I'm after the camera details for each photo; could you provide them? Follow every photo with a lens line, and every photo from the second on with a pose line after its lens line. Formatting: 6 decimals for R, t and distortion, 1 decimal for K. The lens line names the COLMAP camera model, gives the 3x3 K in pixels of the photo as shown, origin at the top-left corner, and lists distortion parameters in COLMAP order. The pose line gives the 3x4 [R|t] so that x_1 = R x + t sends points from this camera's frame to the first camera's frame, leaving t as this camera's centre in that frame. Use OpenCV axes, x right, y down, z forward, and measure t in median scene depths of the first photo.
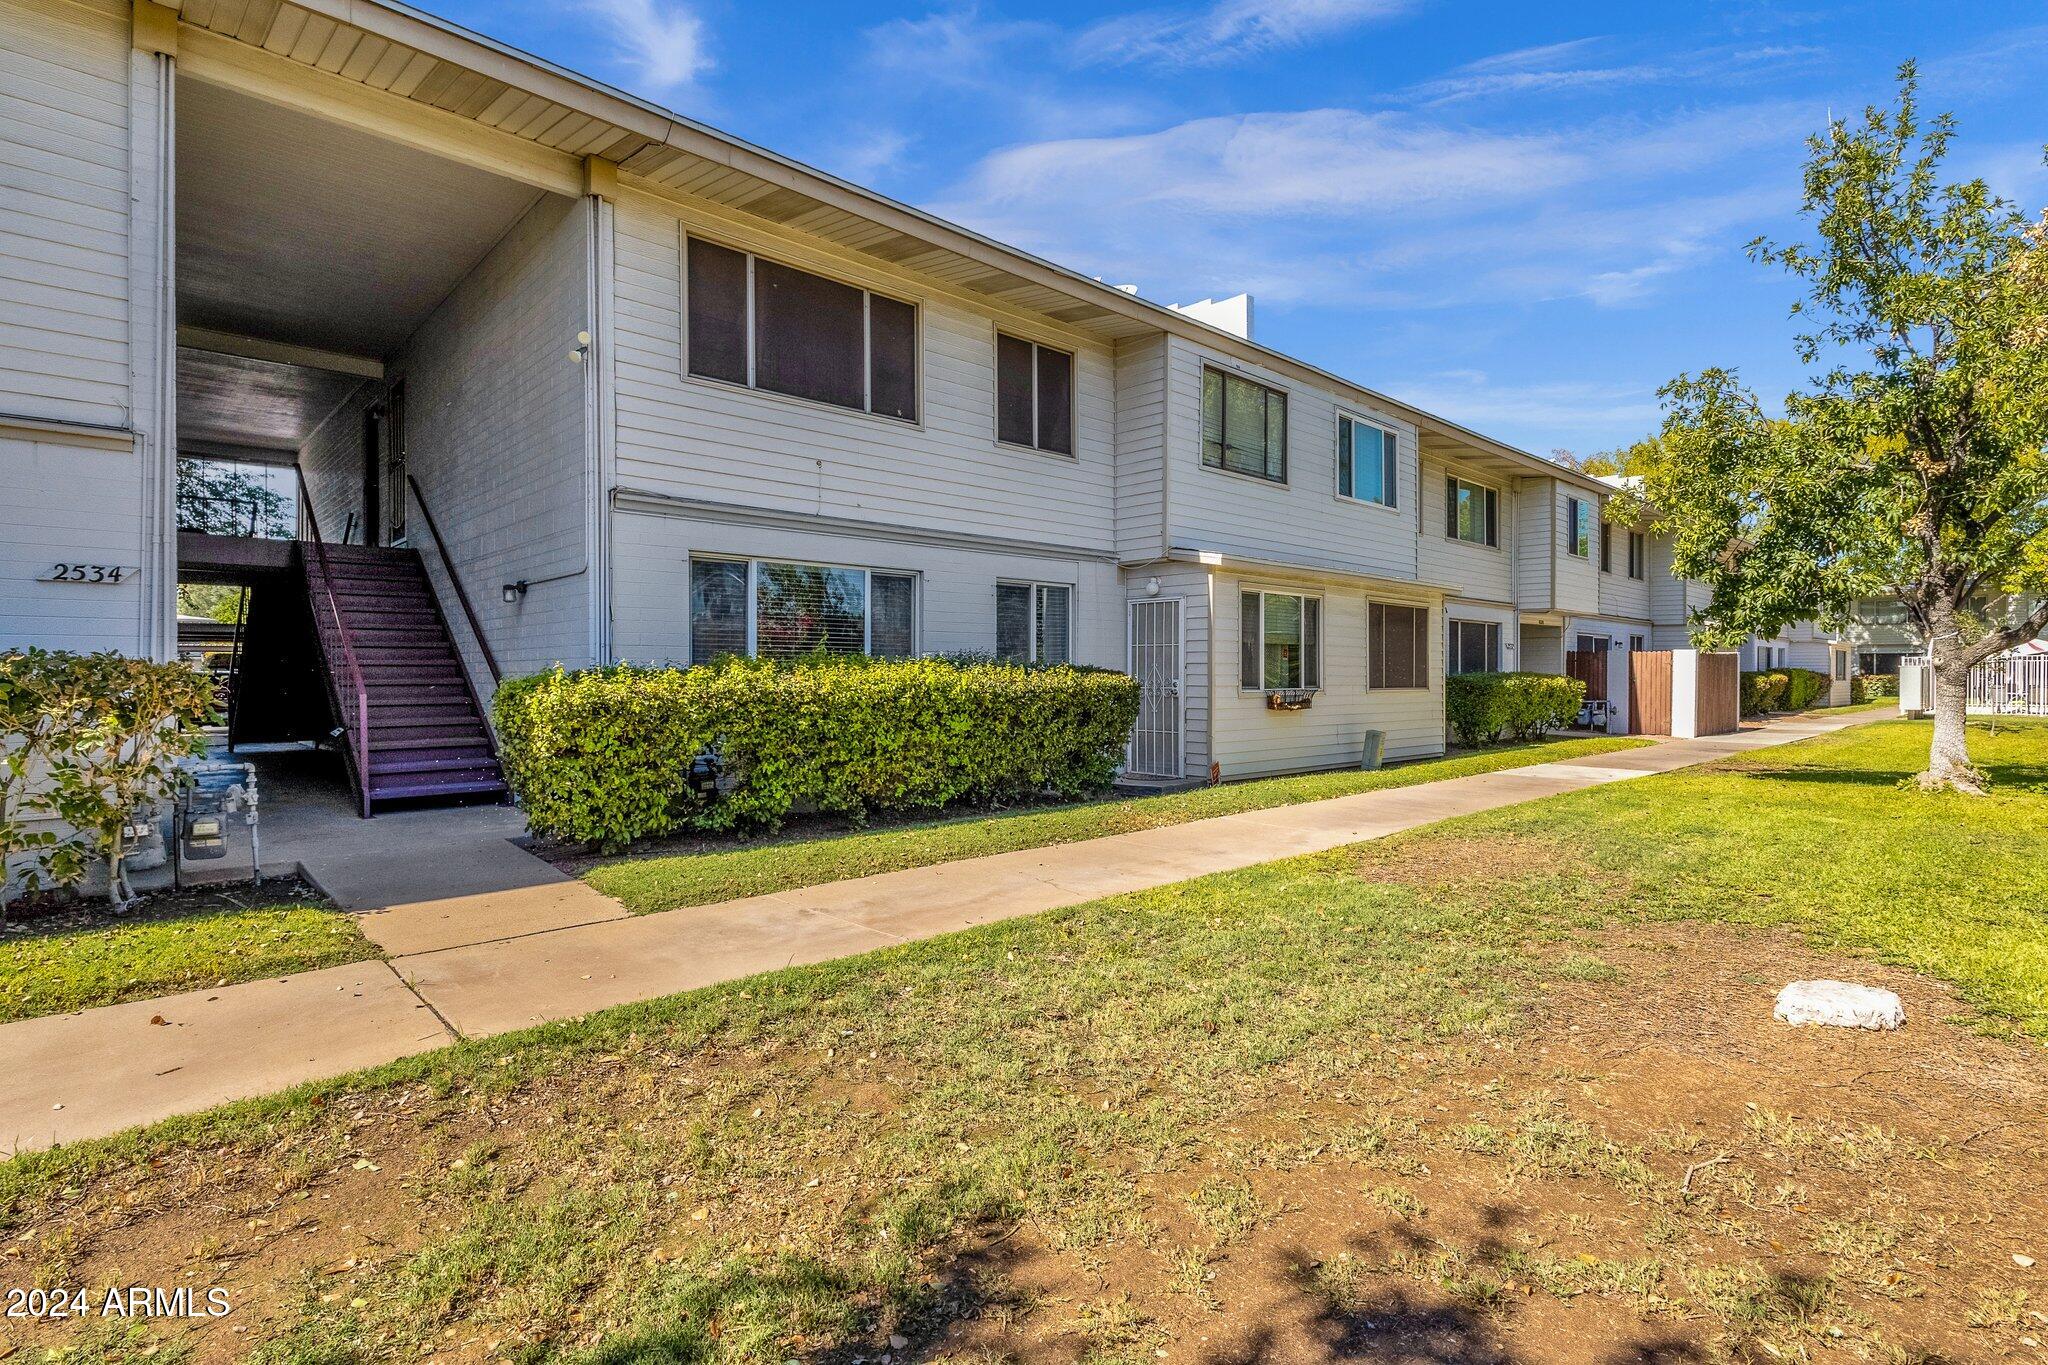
lens RADIAL K [[994.3, 0, 1021.6], [0, 994.3, 674.3], [0, 0, 1]] dist [-0.001520, 0.000157]
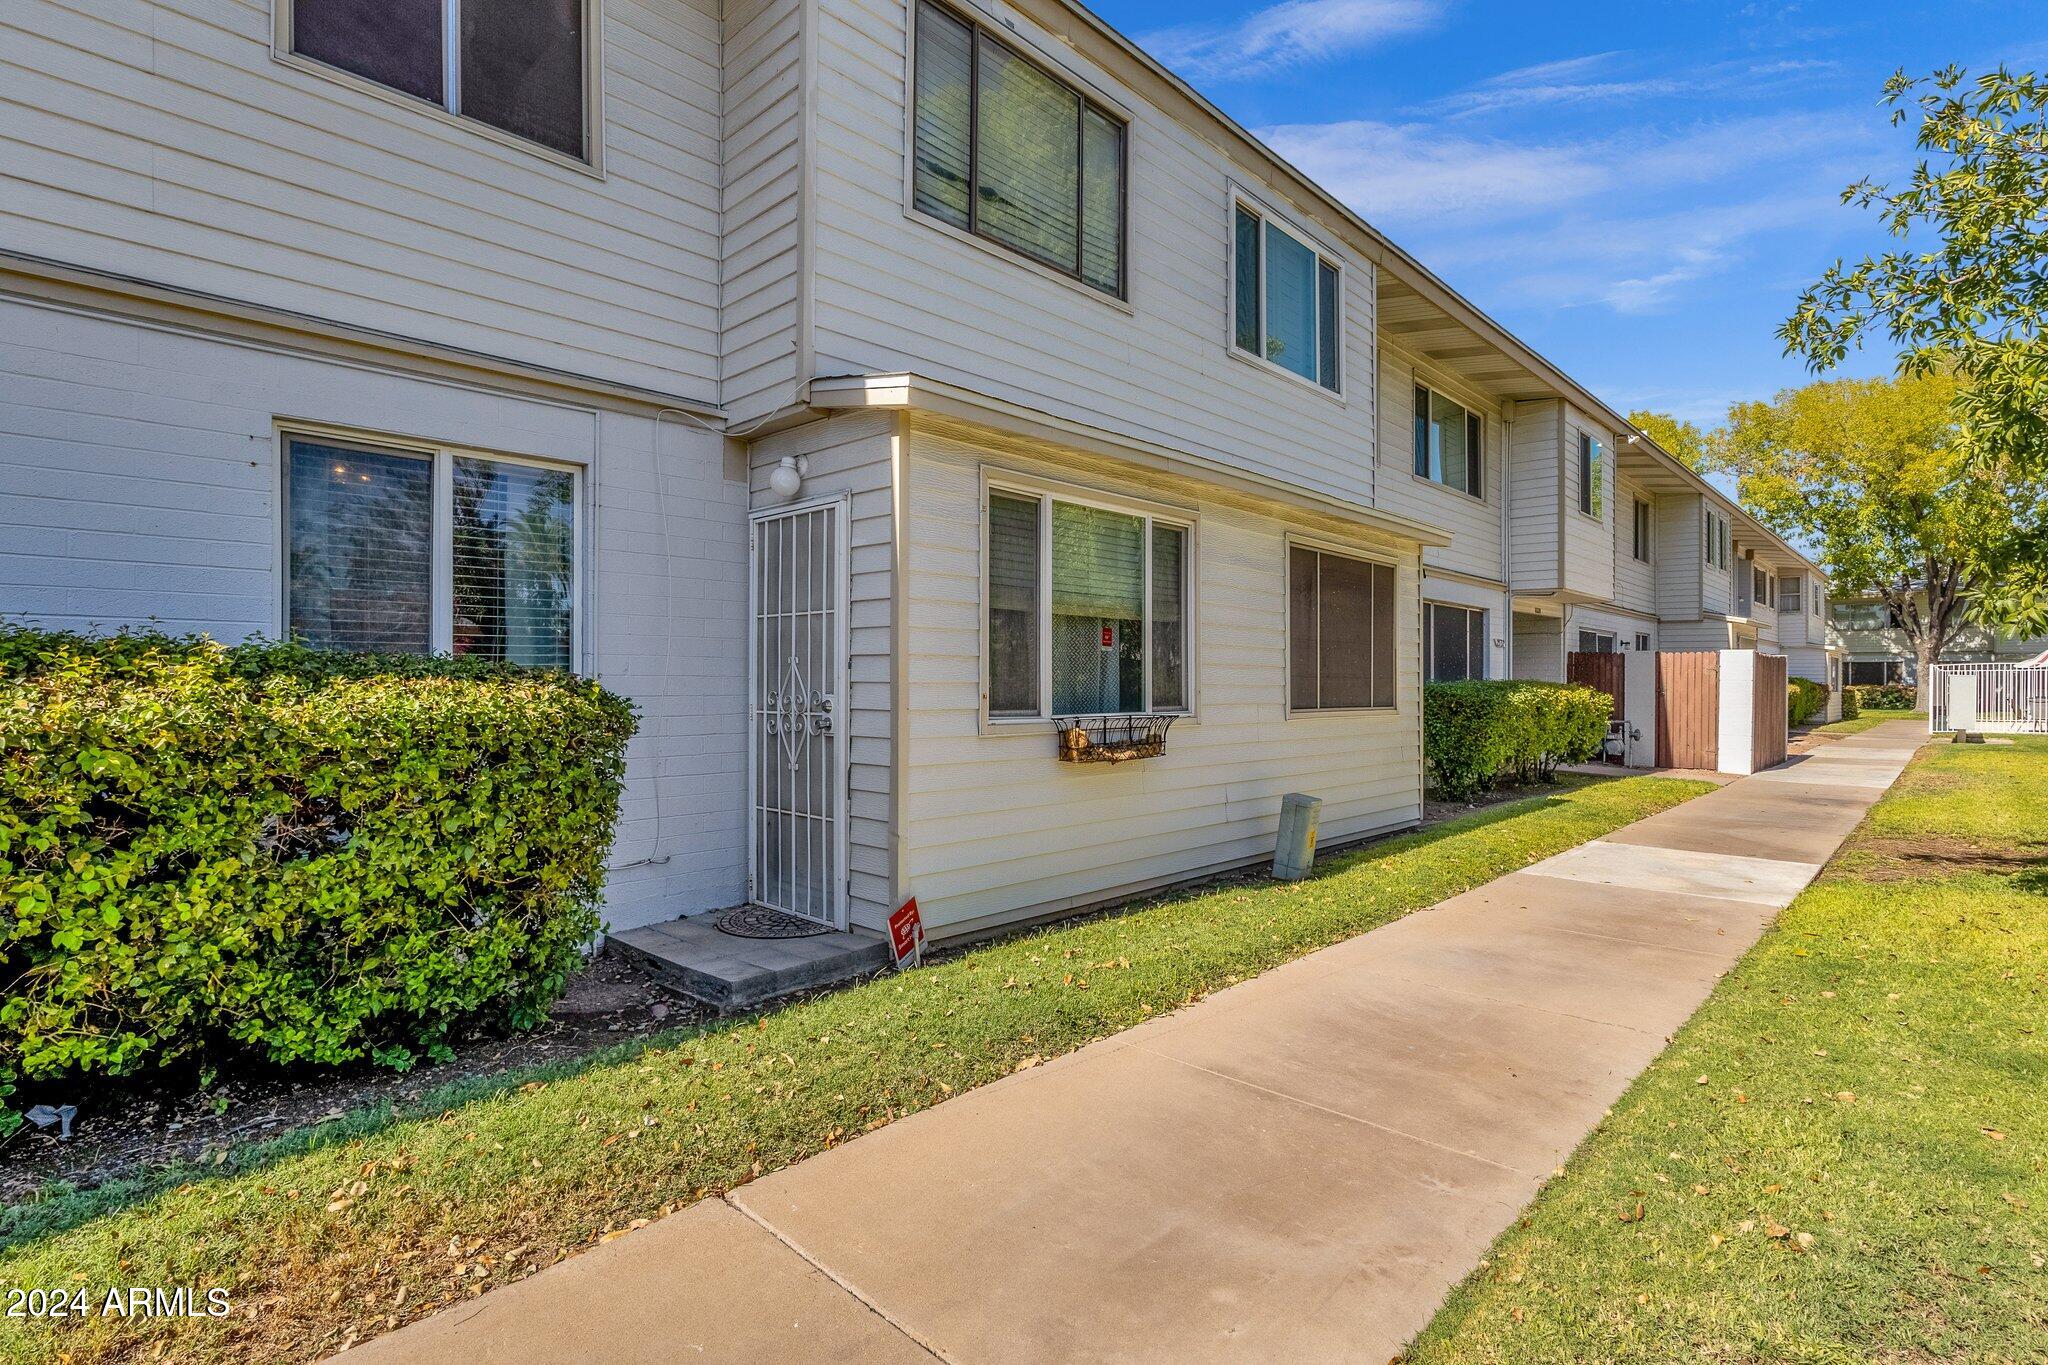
lens RADIAL K [[994.3, 0, 1021.6], [0, 994.3, 674.3], [0, 0, 1]] dist [-0.001520, 0.000157]
pose [[0.998477, 0.003547, 0.055047, 0.207668], [-0.003113, 0.999963, -0.007977, -0.000018], [-0.055074, 0.007793, 0.998452, 0.560466]]
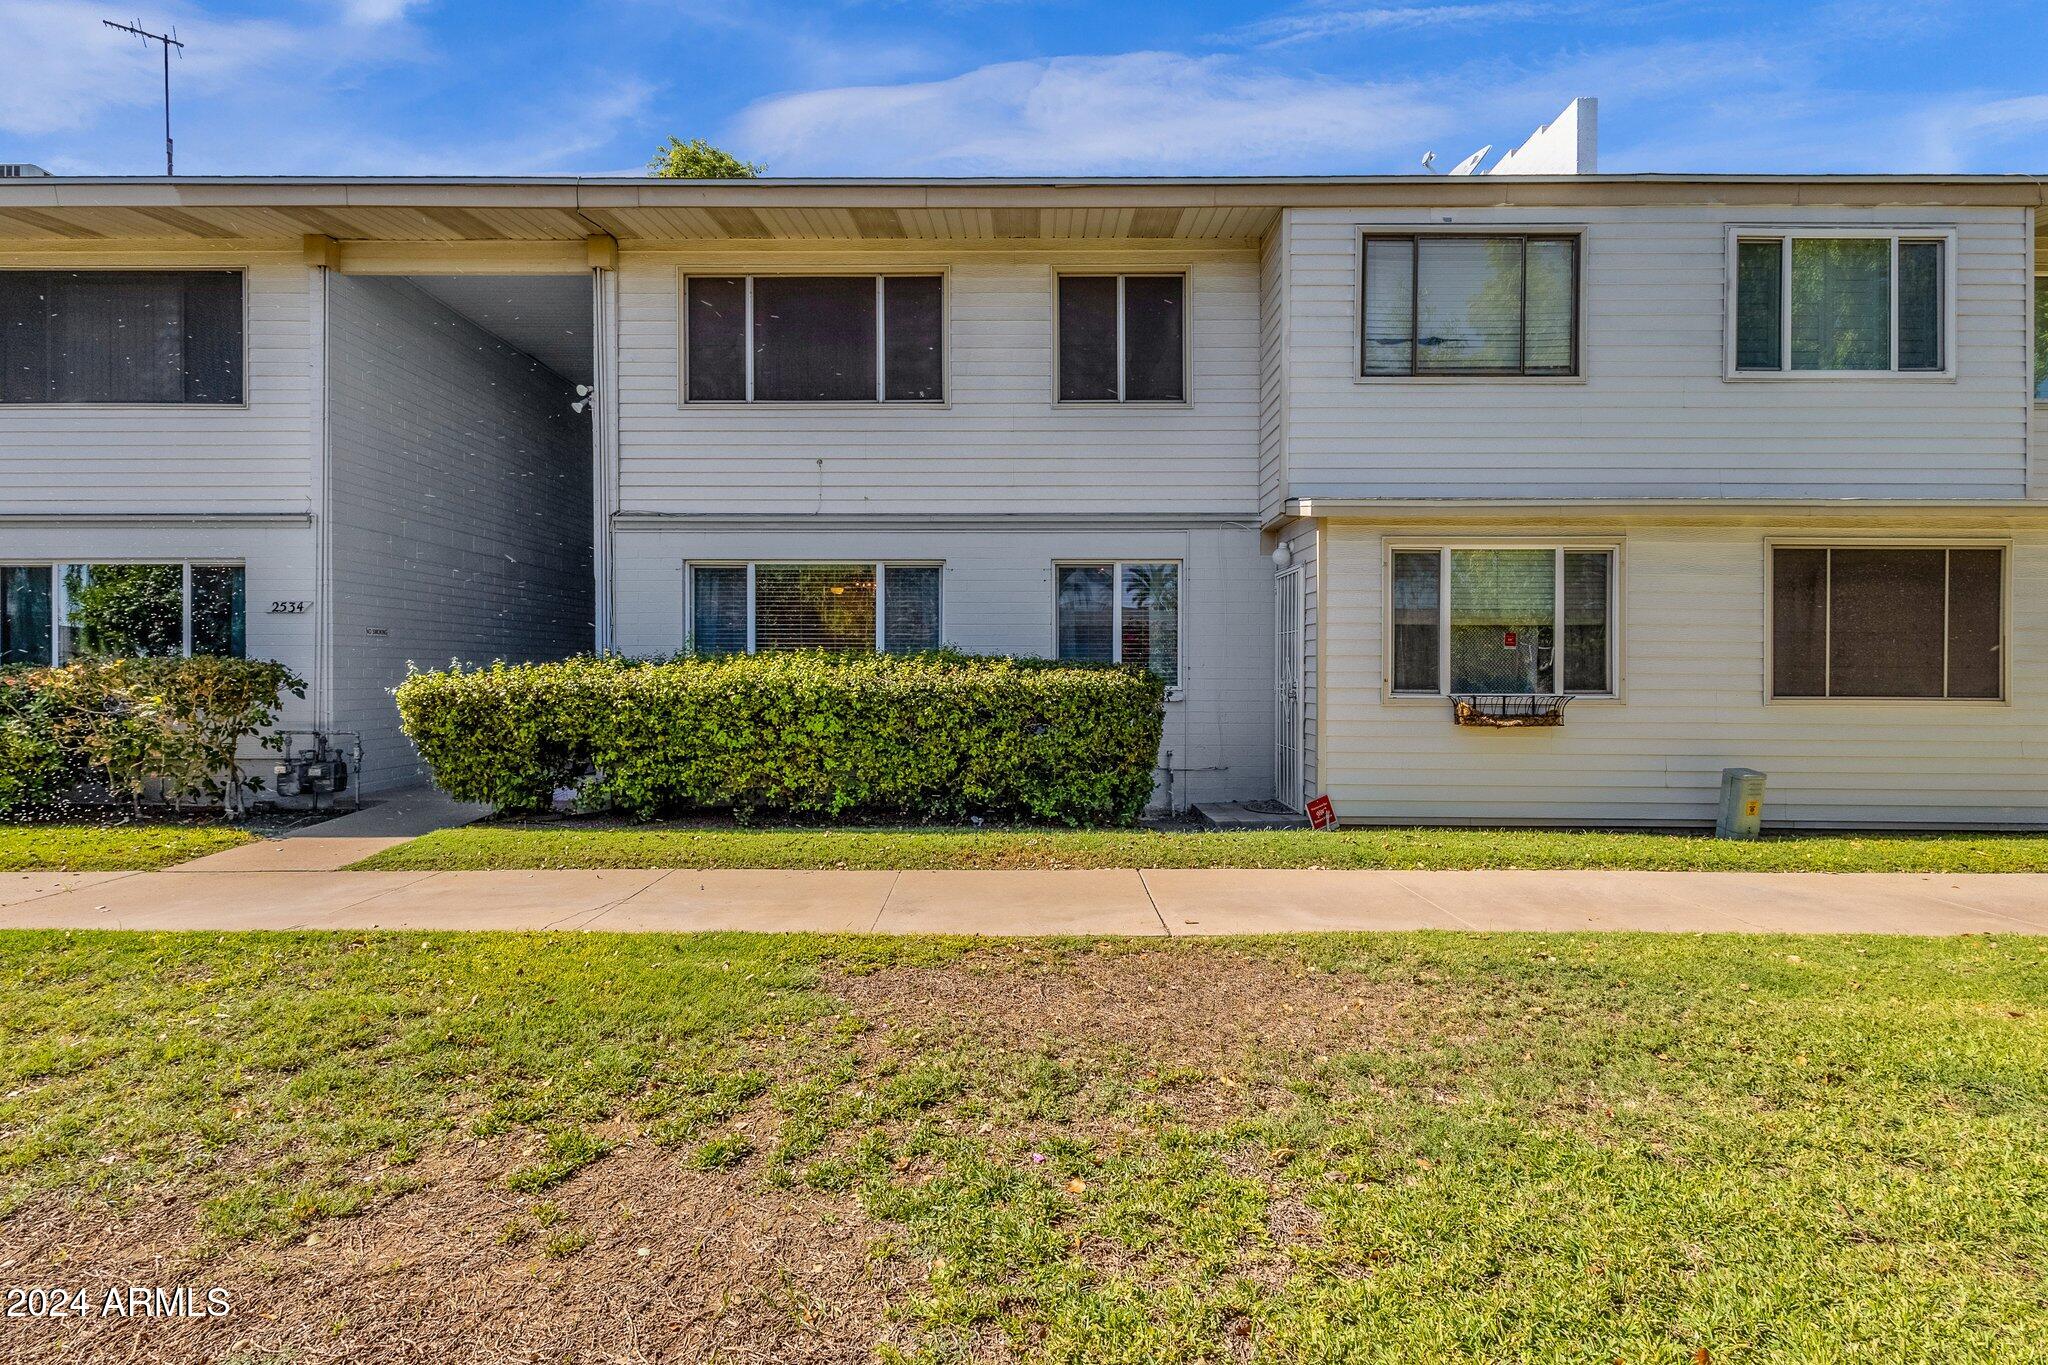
lens RADIAL K [[902.0, 0, 1035.3], [0, 902.0, 683.2], [0, 0, 1]] dist [-0.013860, 0.000119]
pose [[0.729116, 0.007214, -0.684352, 0.454950], [-0.002693, 0.999967, 0.007672, 0.003867], [0.684385, -0.003751, 0.729111, 0.375652]]
